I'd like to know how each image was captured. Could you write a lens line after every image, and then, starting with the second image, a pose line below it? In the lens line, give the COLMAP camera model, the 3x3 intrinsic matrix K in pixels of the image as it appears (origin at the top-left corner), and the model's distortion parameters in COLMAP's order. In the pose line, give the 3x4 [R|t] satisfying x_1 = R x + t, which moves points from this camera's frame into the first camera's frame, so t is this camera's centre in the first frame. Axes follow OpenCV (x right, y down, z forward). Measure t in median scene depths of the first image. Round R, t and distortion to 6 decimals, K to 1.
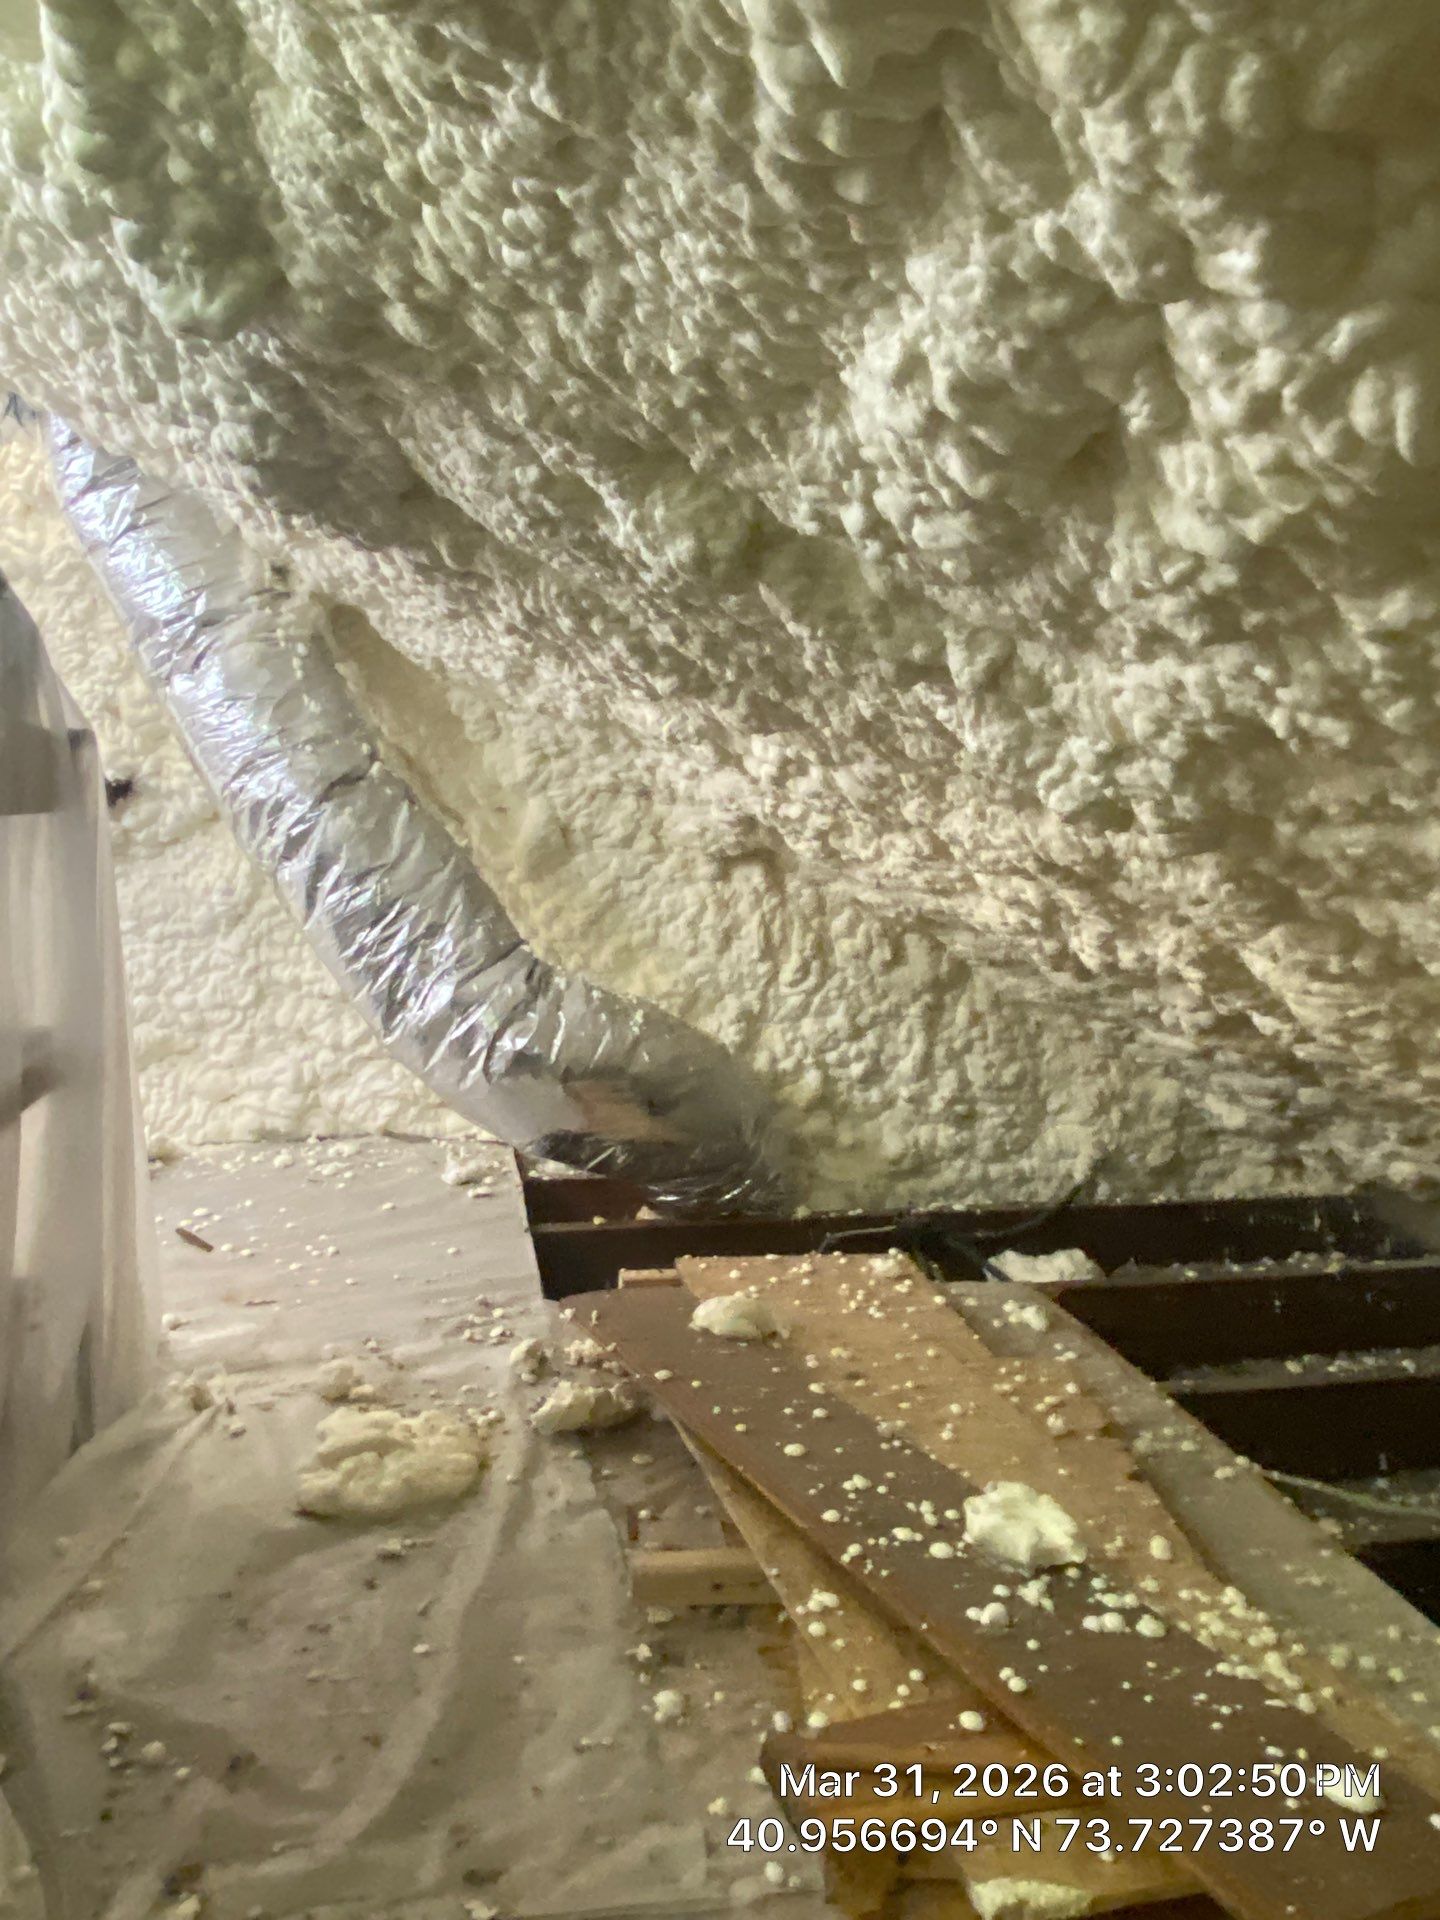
lens RADIAL K [[1384.1, 0, 719.5], [0, 1384.1, 954.3], [0, 0, 1]] dist [0.109188, -0.158189]
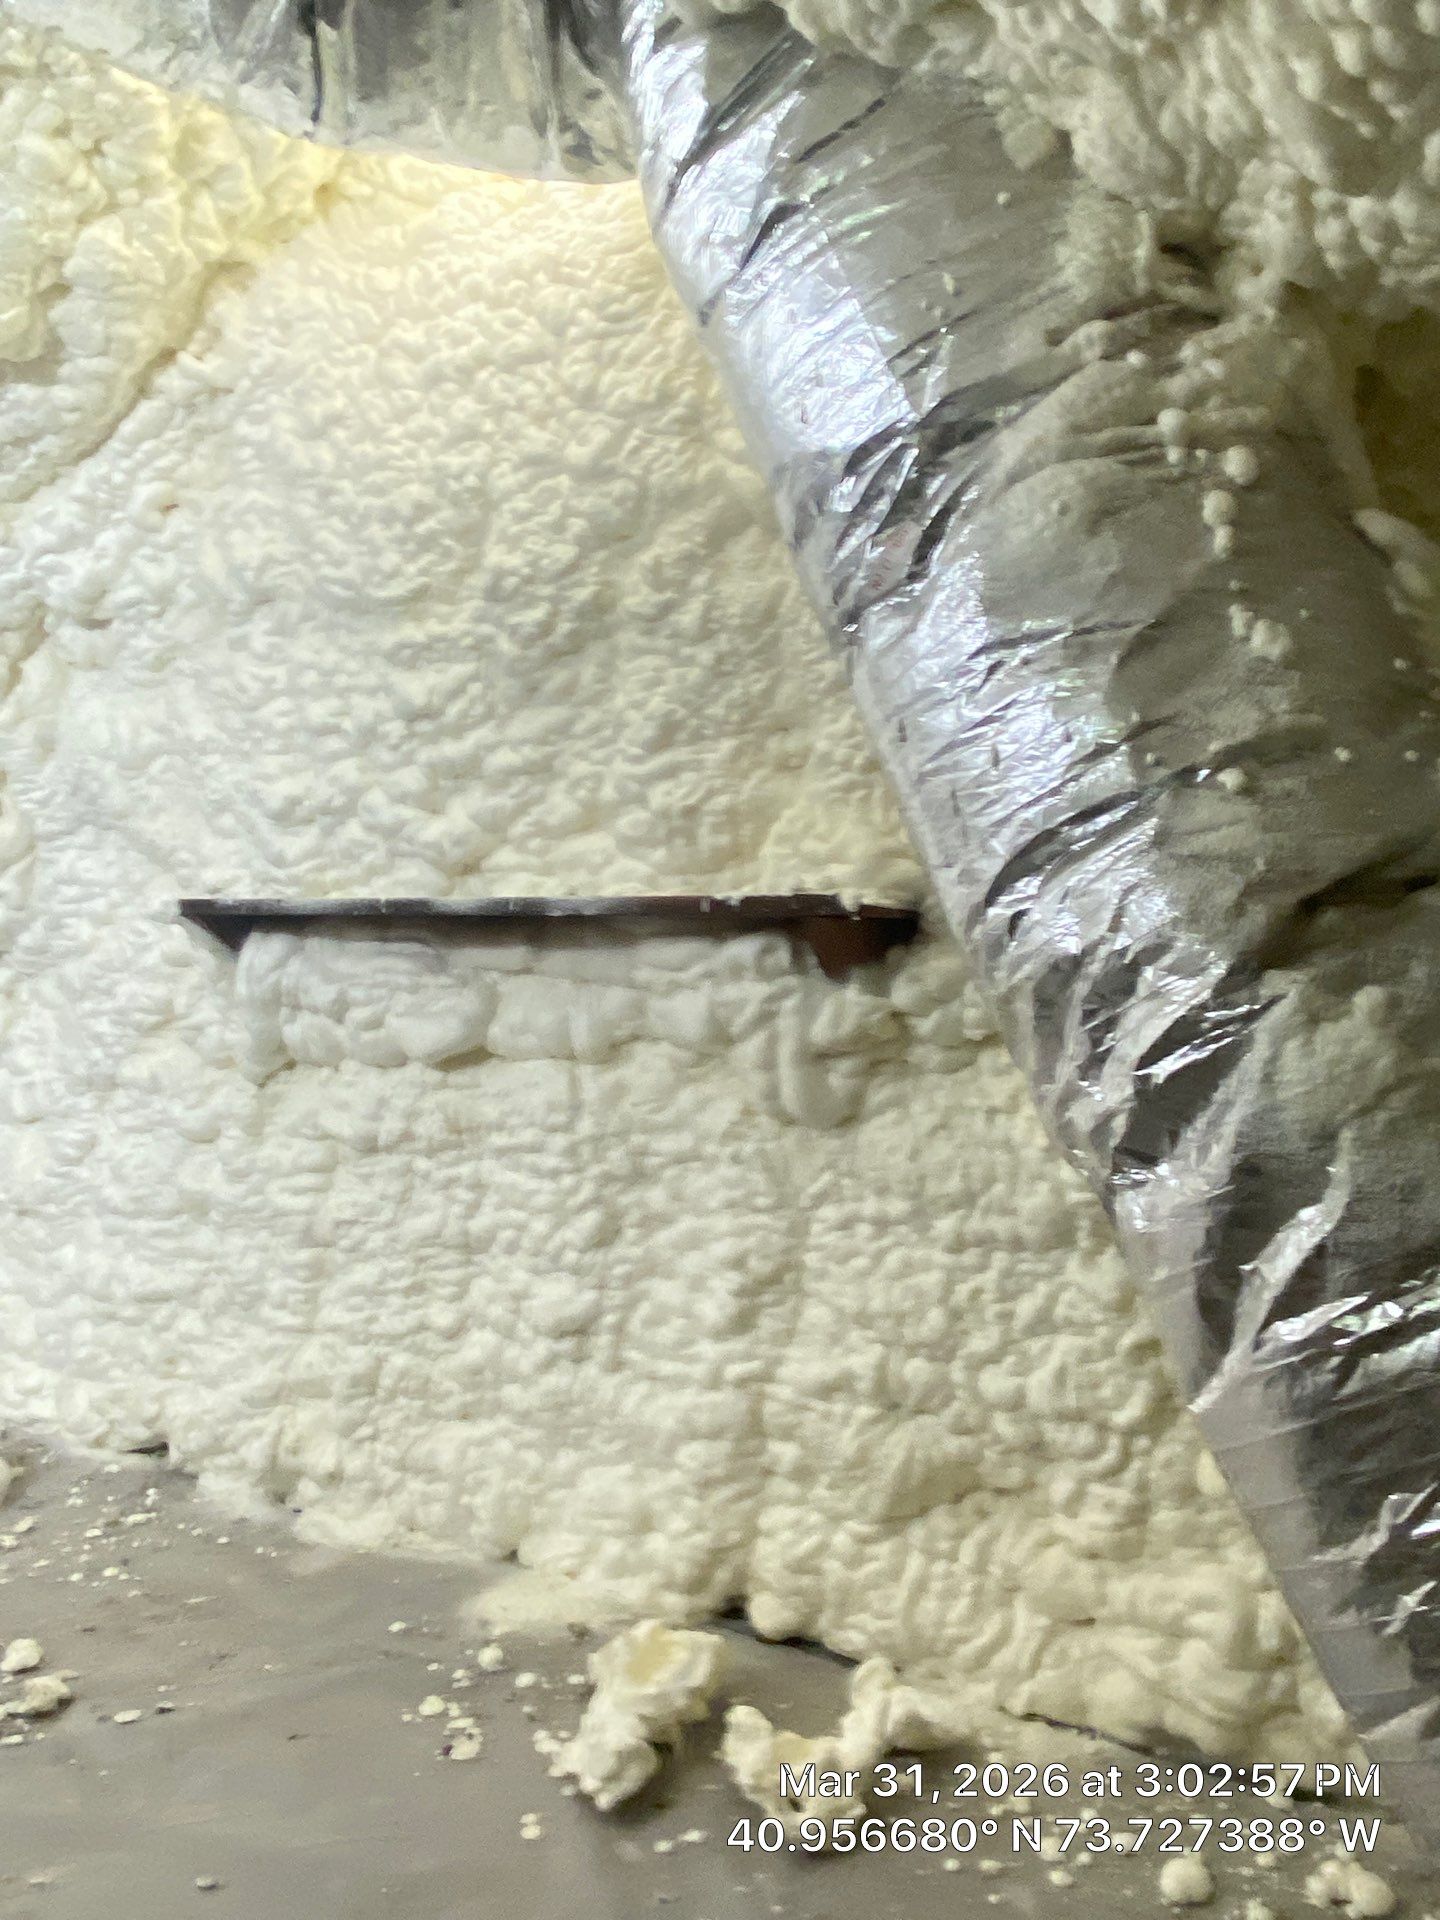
lens RADIAL K [[1384.1, 0, 719.5], [0, 1384.1, 954.3], [0, 0, 1]] dist [0.109188, -0.158189]
pose [[0.743759, 0.008880, -0.668388, -0.180868], [-0.074048, 0.994852, -0.069180, -0.084563], [0.664333, 0.100946, 0.740588, 0.724473]]
